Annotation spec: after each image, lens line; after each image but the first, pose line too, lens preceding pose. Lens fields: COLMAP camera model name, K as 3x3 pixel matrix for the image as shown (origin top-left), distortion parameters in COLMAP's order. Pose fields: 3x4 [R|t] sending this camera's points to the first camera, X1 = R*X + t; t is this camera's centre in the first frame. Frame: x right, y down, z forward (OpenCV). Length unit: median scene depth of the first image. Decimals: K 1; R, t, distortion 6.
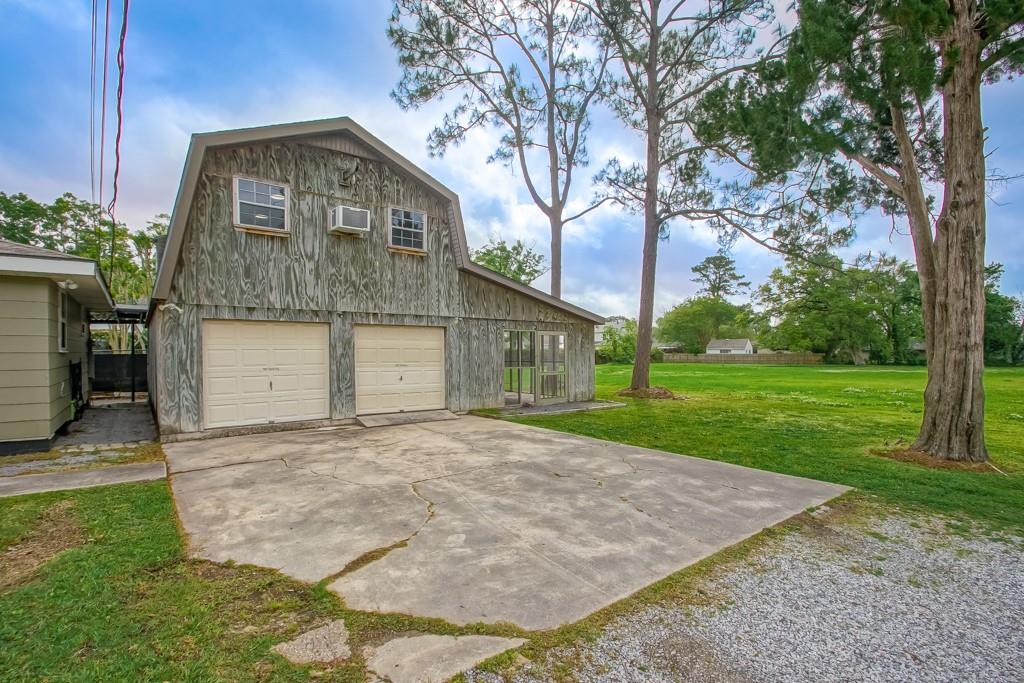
lens RADIAL K [[461.9, 0, 498.1], [0, 461.9, 349.7], [0, 0, 1]] dist [0.002730, -0.008986]
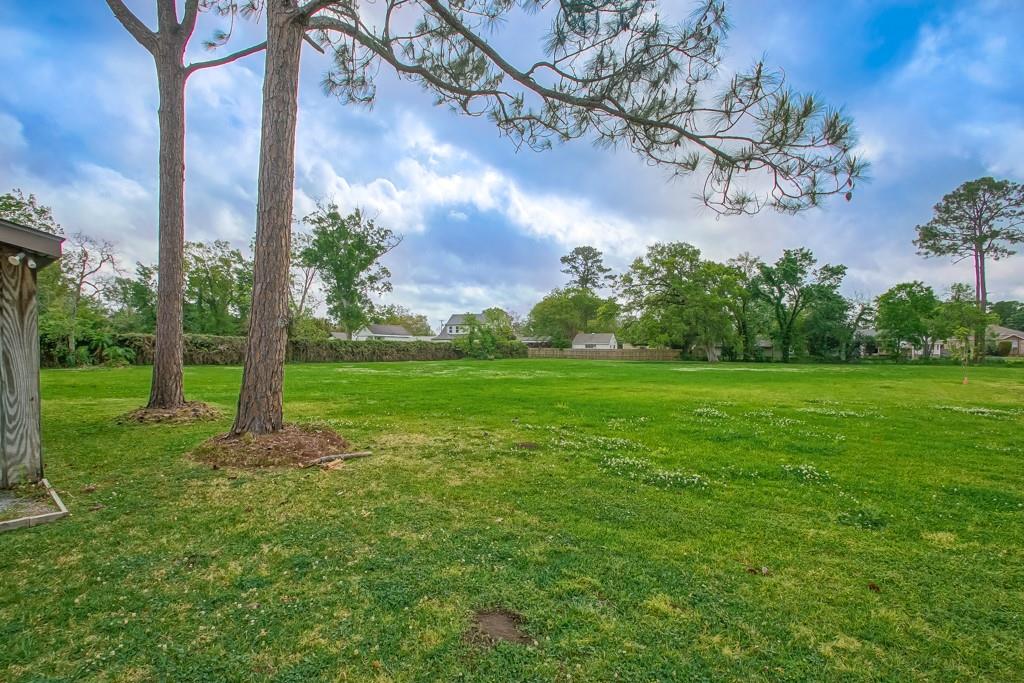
lens RADIAL K [[470.5, 0, 503.7], [0, 470.5, 344.6], [0, 0, 1]] dist [-0.001849, -0.001341]
pose [[0.969283, 0.011657, 0.245670, 0.101910], [-0.012479, 0.999921, 0.001791, 0.000958], [-0.245630, -0.004802, 0.969352, 0.134352]]
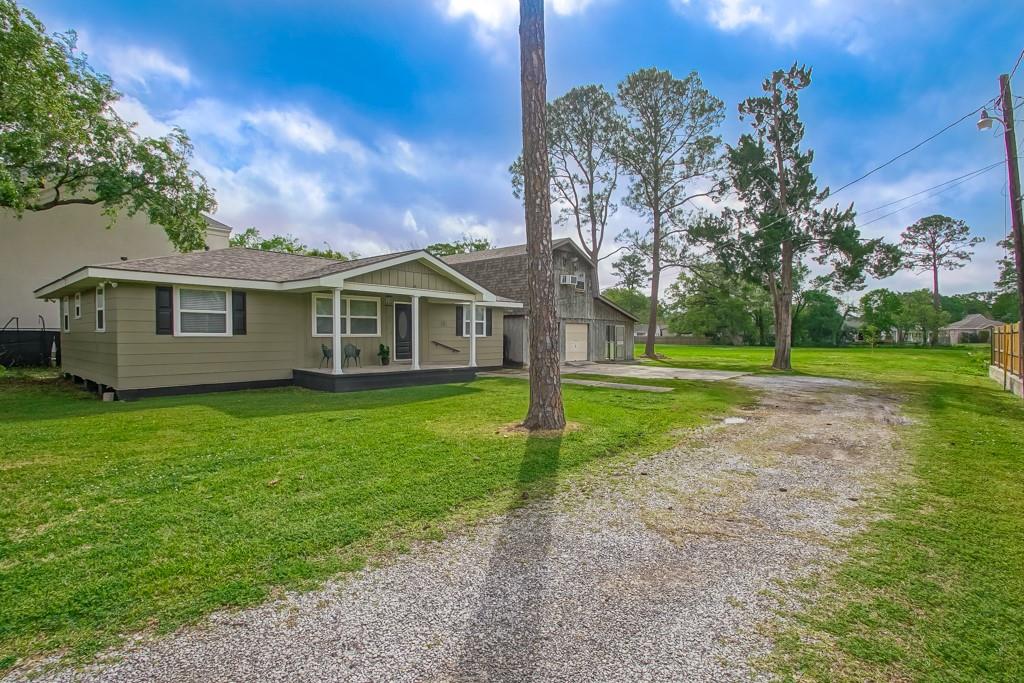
lens RADIAL K [[474.3, 0, 500.9], [0, 474.3, 303.9], [0, 0, 1]] dist [0.000036, 0.000033]
pose [[0.976809, 0.025899, 0.212540, -0.177894], [-0.014513, 0.998383, -0.054959, -0.002212], [-0.213620, 0.050600, 0.975606, -0.197092]]
